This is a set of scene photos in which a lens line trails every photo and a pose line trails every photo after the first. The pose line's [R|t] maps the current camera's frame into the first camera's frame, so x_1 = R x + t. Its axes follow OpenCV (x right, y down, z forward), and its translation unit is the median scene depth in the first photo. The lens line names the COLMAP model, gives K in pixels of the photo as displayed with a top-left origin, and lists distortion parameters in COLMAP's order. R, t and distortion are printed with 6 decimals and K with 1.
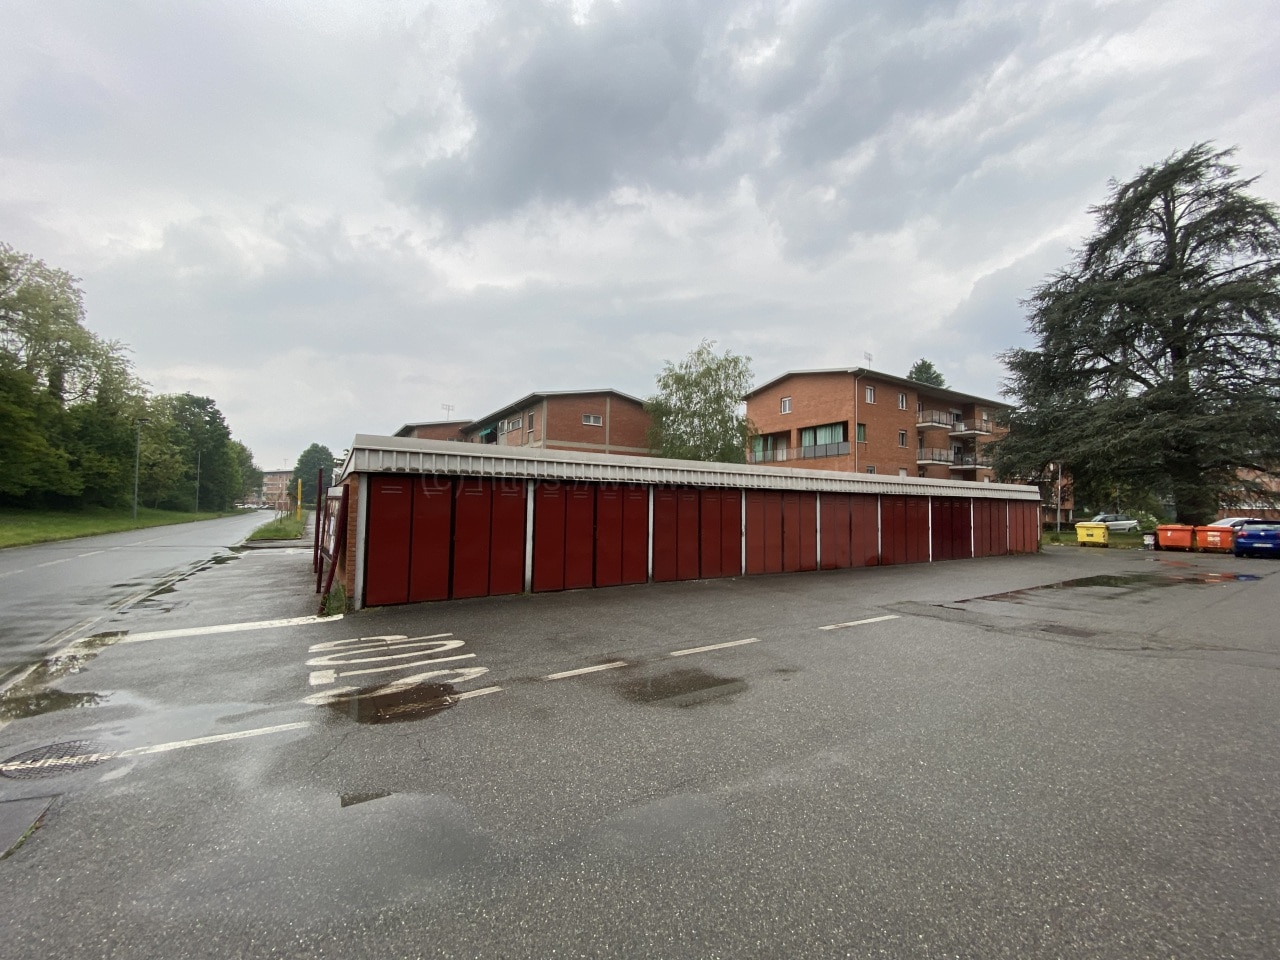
lens RADIAL K [[515.9, 0, 640.0], [0, 515.9, 480.0], [0, 0, 1]] dist [0.001799, -0.012774]
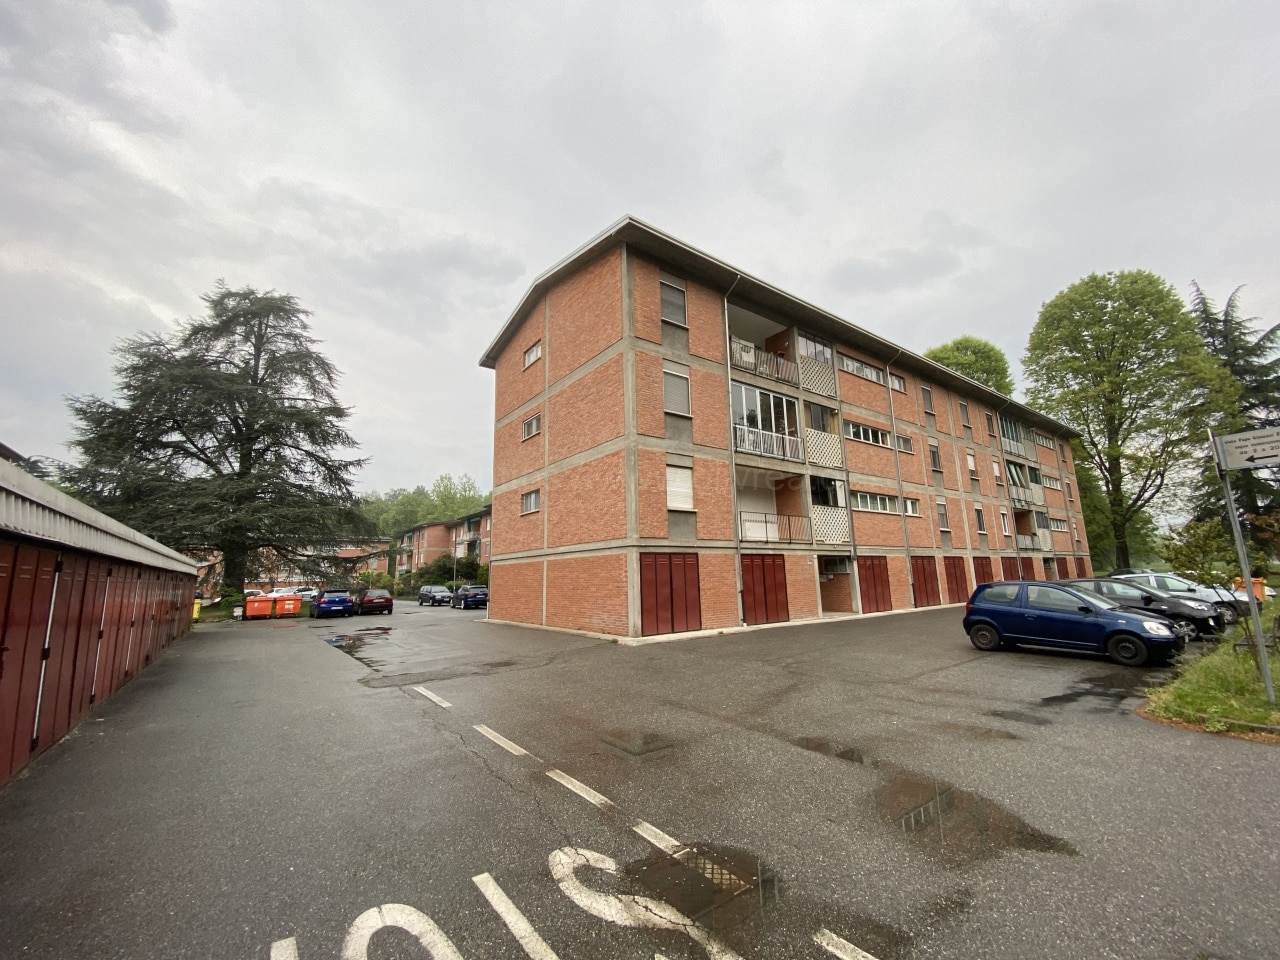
lens RADIAL K [[515.9, 0, 640.0], [0, 515.9, 480.0], [0, 0, 1]] dist [0.001799, -0.012774]
pose [[-0.068628, 0.174105, 0.982333, -0.223950], [-0.032160, 0.983757, -0.176604, 0.004405], [-0.997124, -0.043712, -0.061914, 0.210747]]
